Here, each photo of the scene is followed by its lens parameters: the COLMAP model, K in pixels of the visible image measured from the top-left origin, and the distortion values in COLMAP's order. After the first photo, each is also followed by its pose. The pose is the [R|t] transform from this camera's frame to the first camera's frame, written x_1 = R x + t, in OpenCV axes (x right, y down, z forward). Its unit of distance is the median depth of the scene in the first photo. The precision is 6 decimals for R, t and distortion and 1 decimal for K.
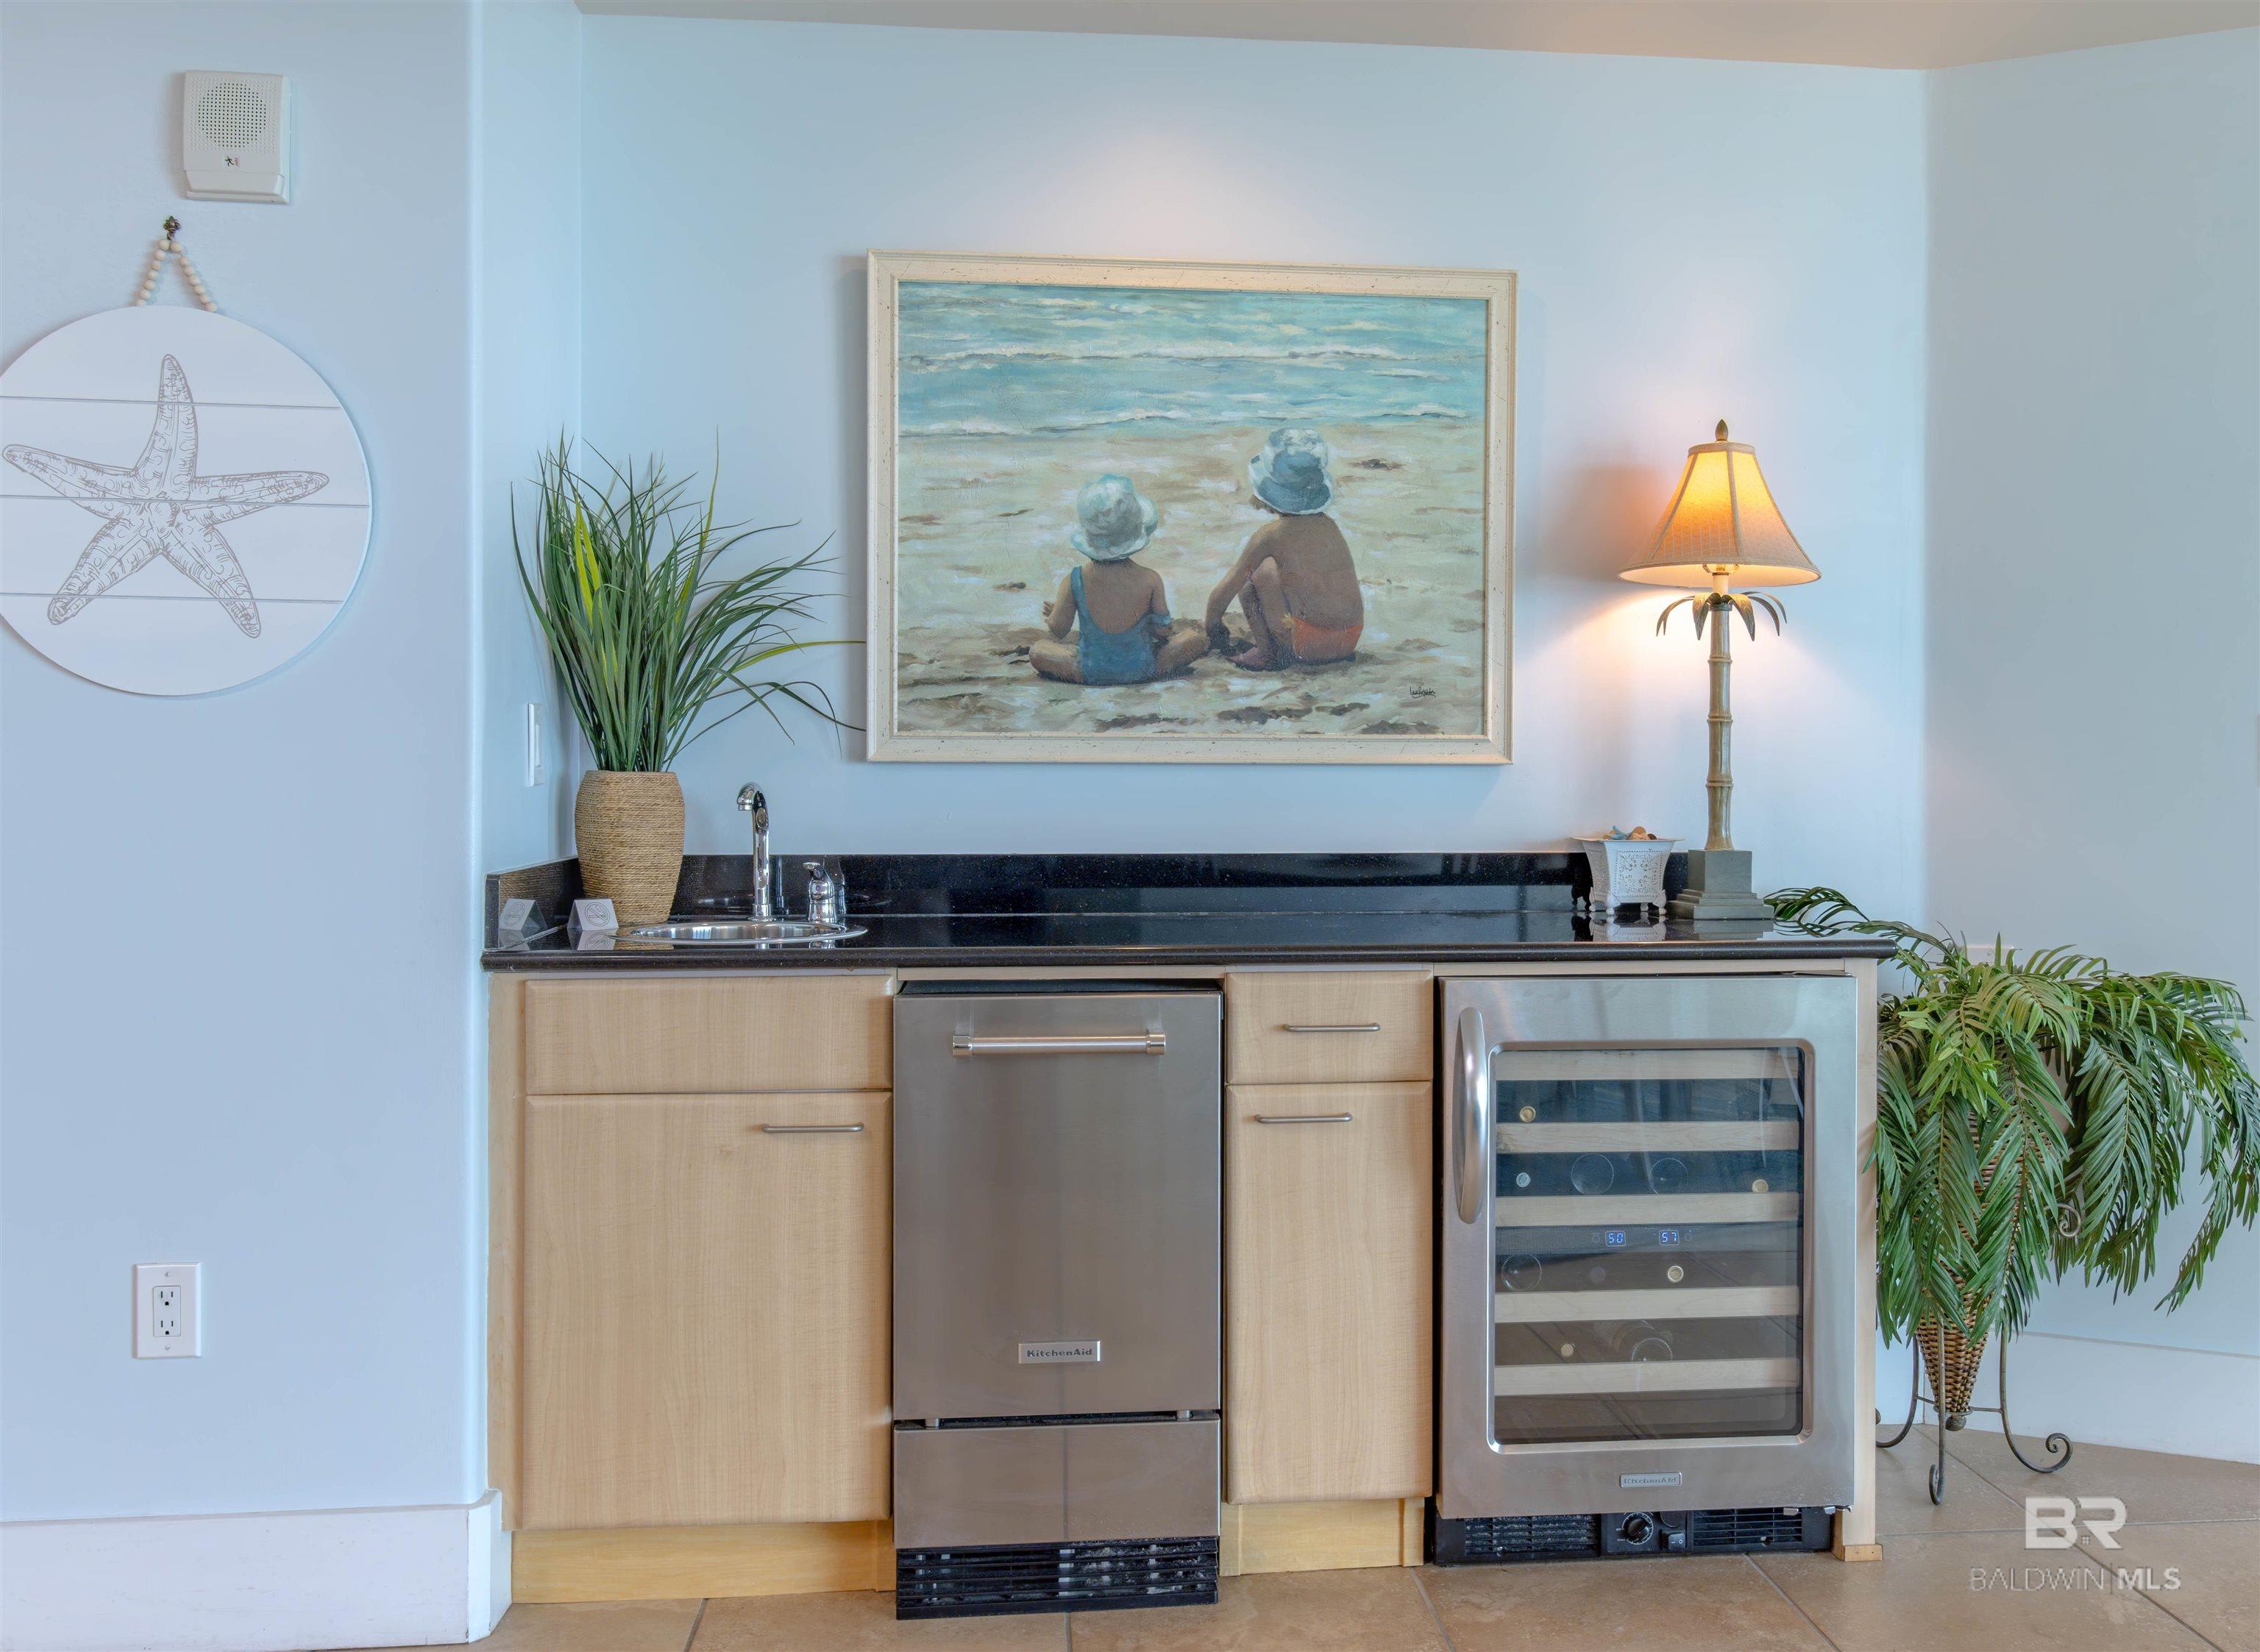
lens RADIAL K [[1898.0, 0, 1130.0], [0, 1898.0, 826.0], [0, 0, 1]] dist [-0.003192, 0.000697]
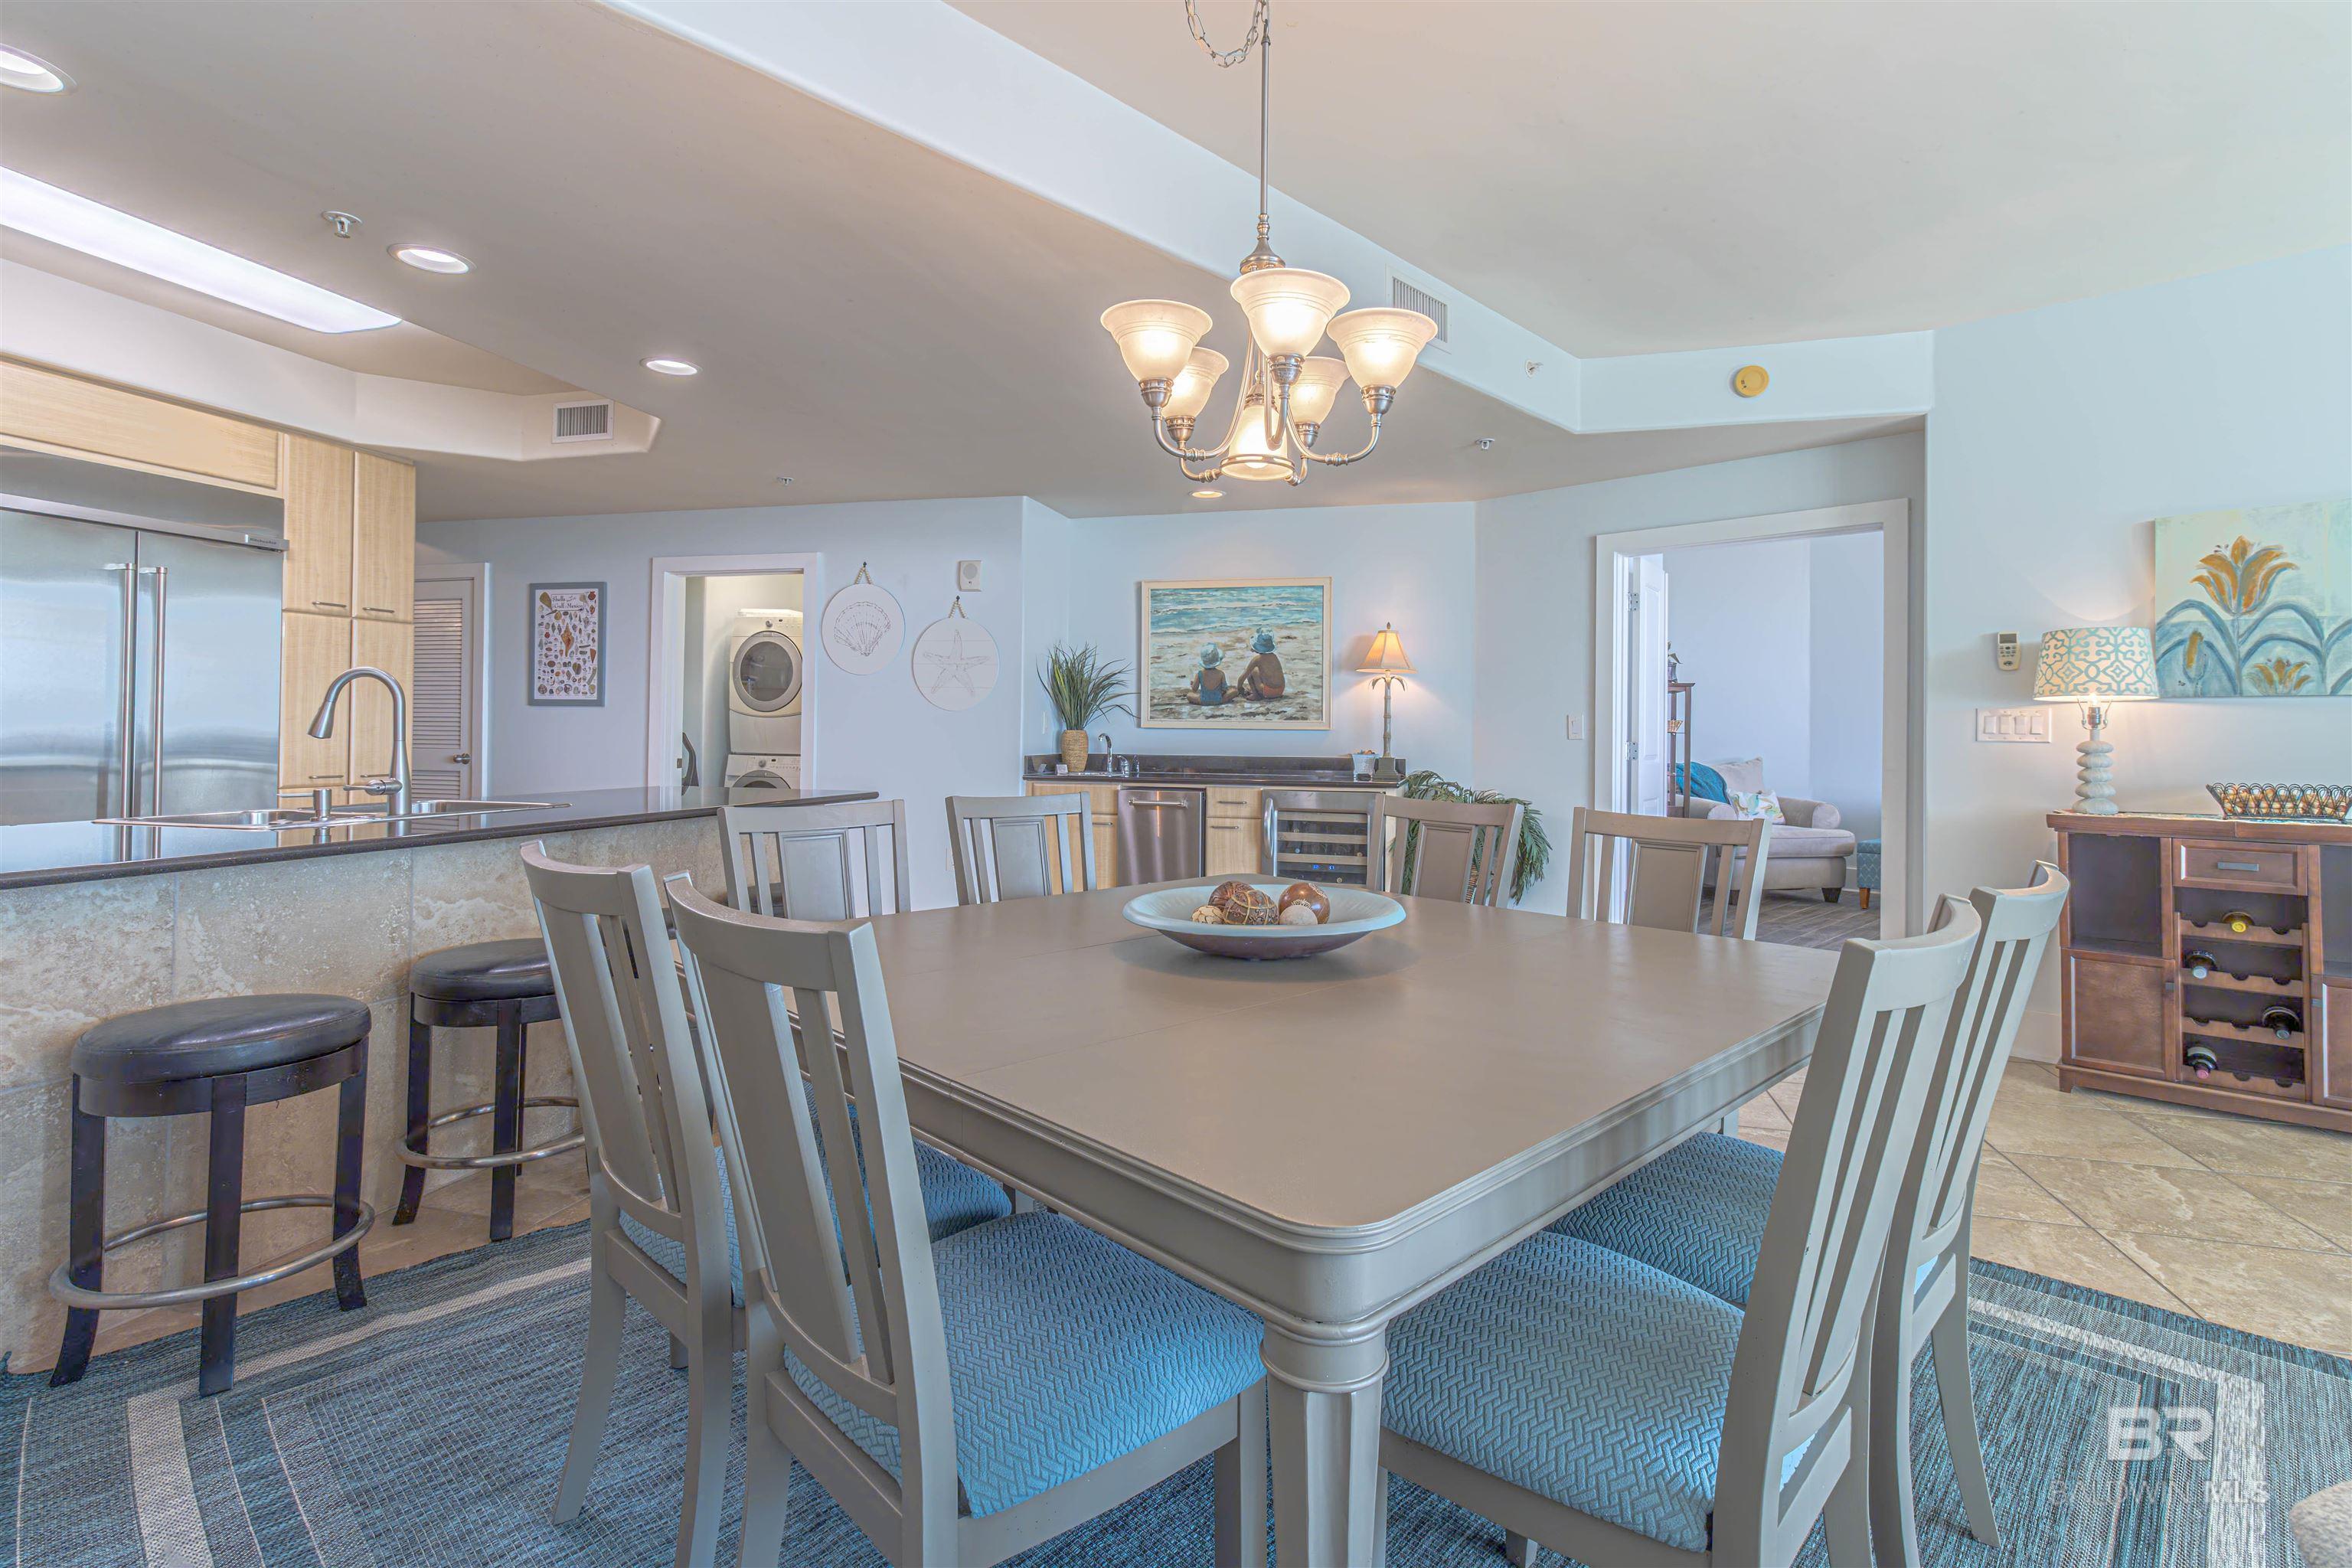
lens RADIAL K [[1088.7, 0, 1162.8], [0, 1088.7, 761.0], [0, 0, 1]] dist [0.002817, 0.001028]
pose [[0.922235, 0.019174, -0.386154, 0.662393], [-0.020225, 0.999795, 0.001341, 0.023488], [0.386100, 0.006573, 0.922434, -0.813610]]
